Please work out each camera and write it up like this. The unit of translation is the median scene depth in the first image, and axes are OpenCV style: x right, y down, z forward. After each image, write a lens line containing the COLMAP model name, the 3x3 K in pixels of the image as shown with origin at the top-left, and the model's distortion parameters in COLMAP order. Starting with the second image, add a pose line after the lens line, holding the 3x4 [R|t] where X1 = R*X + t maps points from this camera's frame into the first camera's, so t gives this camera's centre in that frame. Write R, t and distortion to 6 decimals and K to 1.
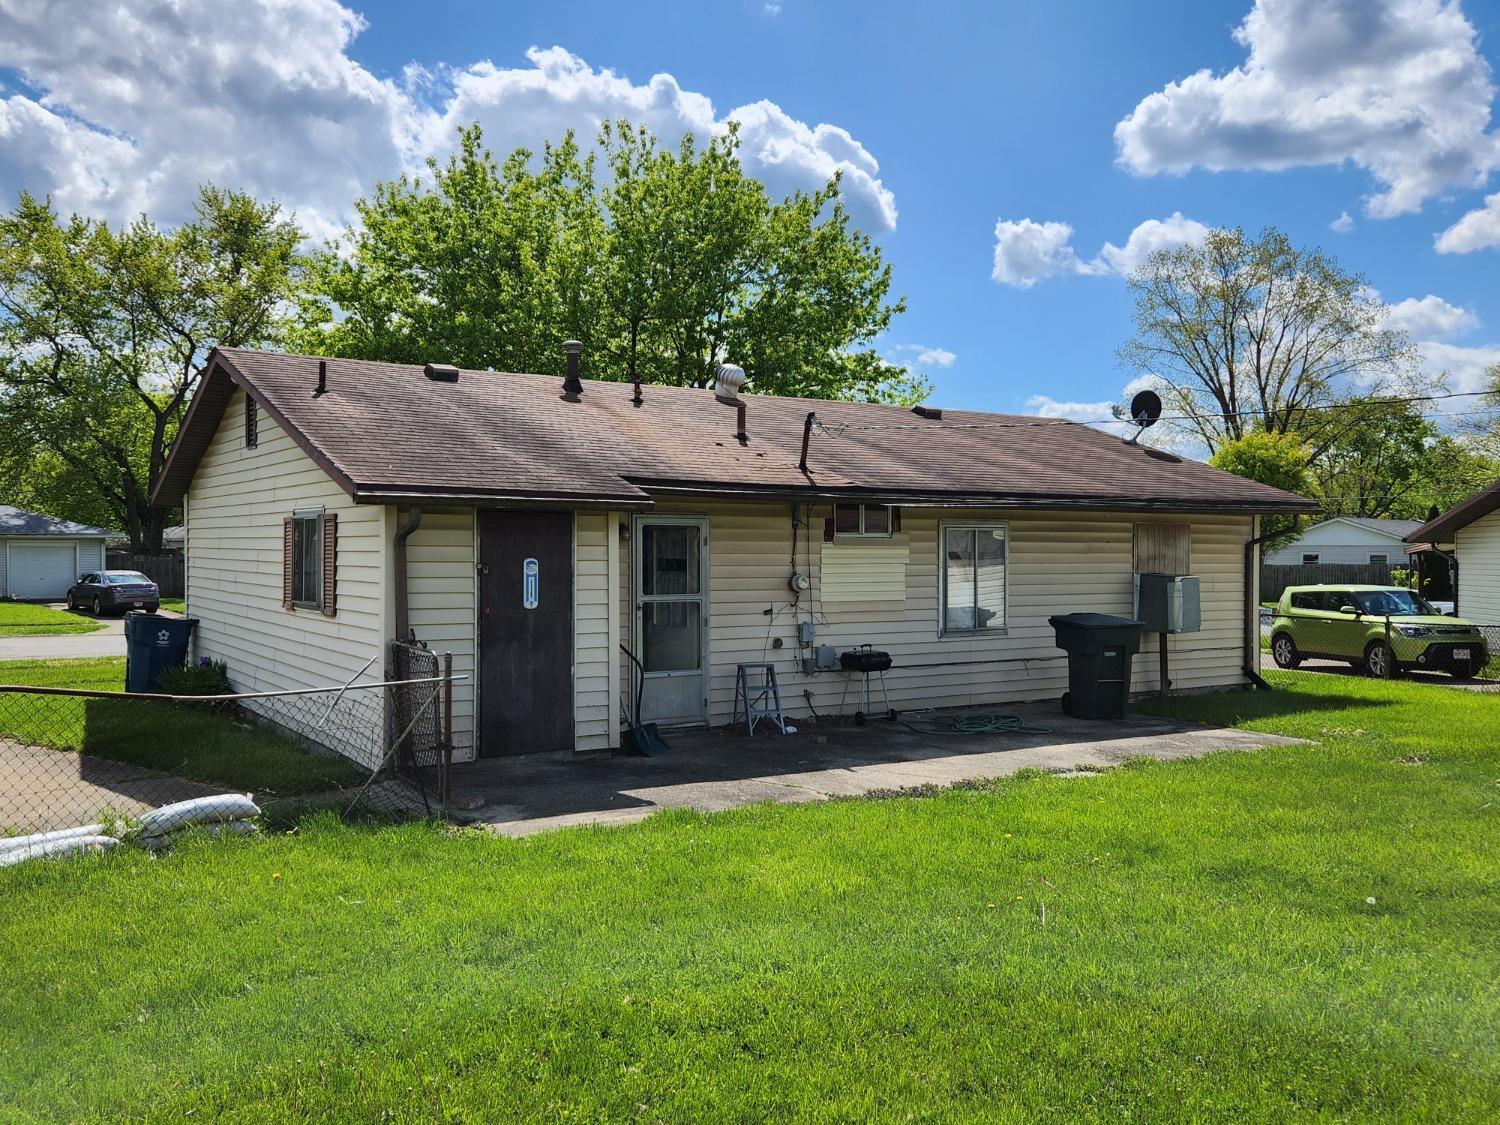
lens RADIAL K [[1356.9, 0, 750.0], [0, 1356.9, 562.5], [0, 0, 1]] dist [0.130280, -0.004562]
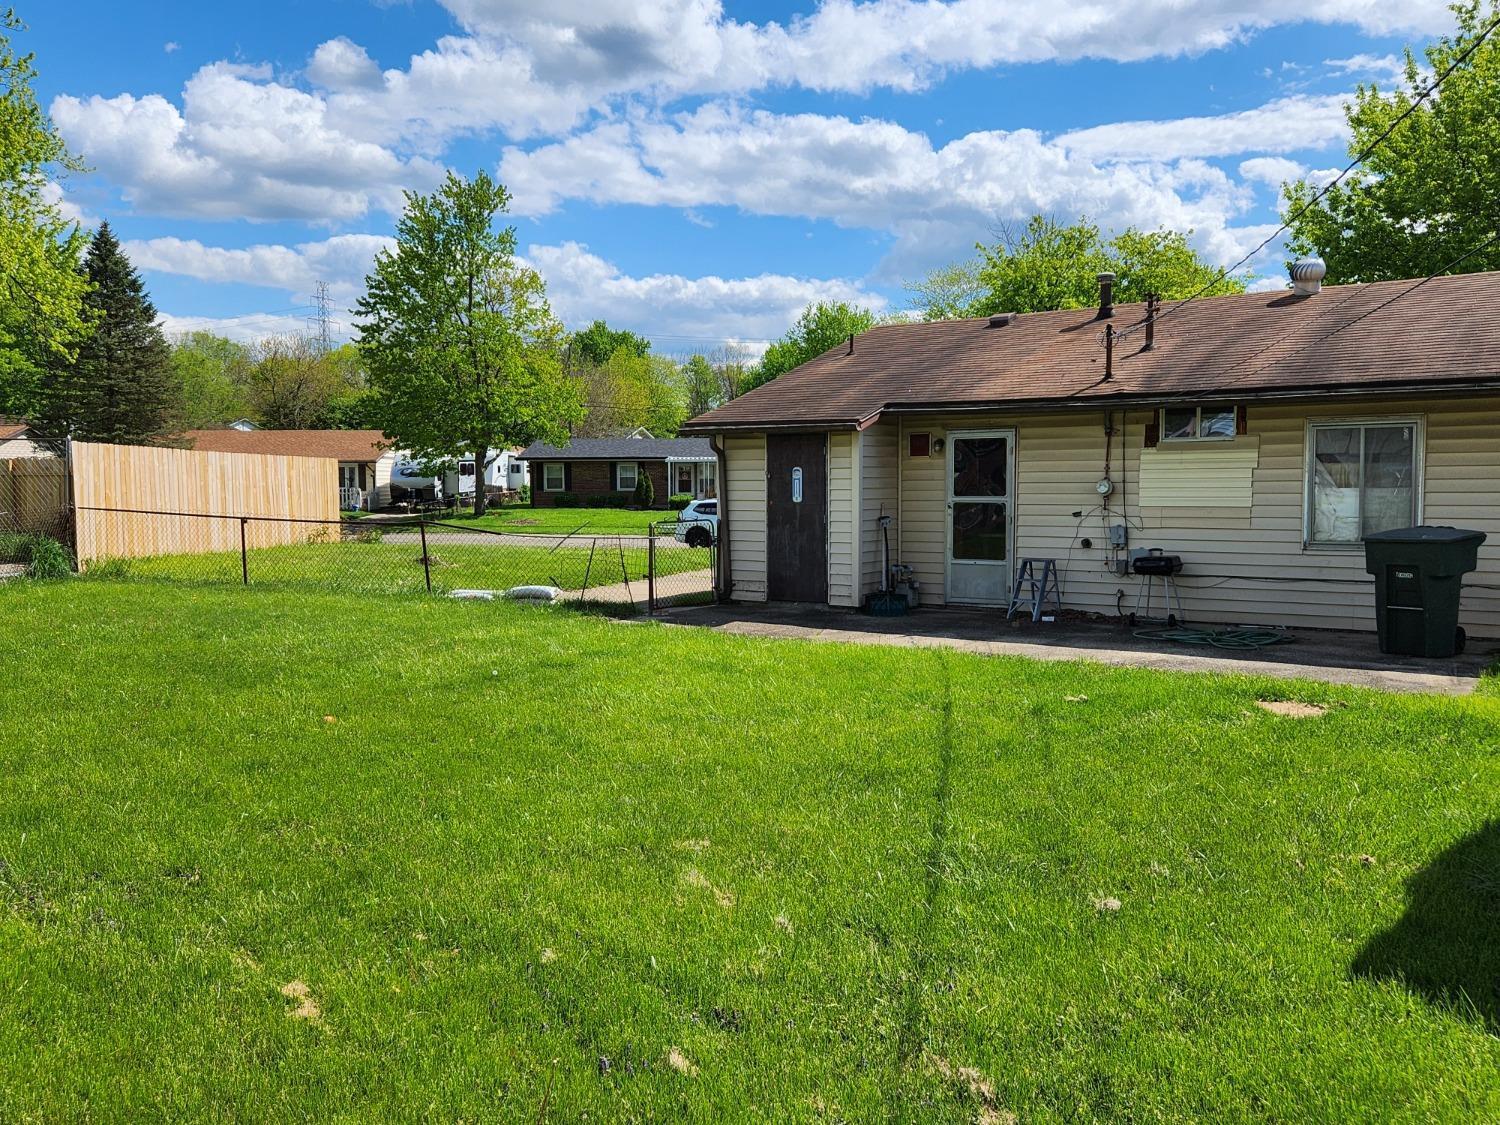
lens RADIAL K [[1356.9, 0, 750.0], [0, 1356.9, 562.5], [0, 0, 1]] dist [0.130280, -0.004562]
pose [[0.332840, 0.050520, -0.941629, 0.971366], [-0.002729, 0.998611, 0.052612, 0.018207], [0.942980, -0.014942, 0.332515, 0.387953]]
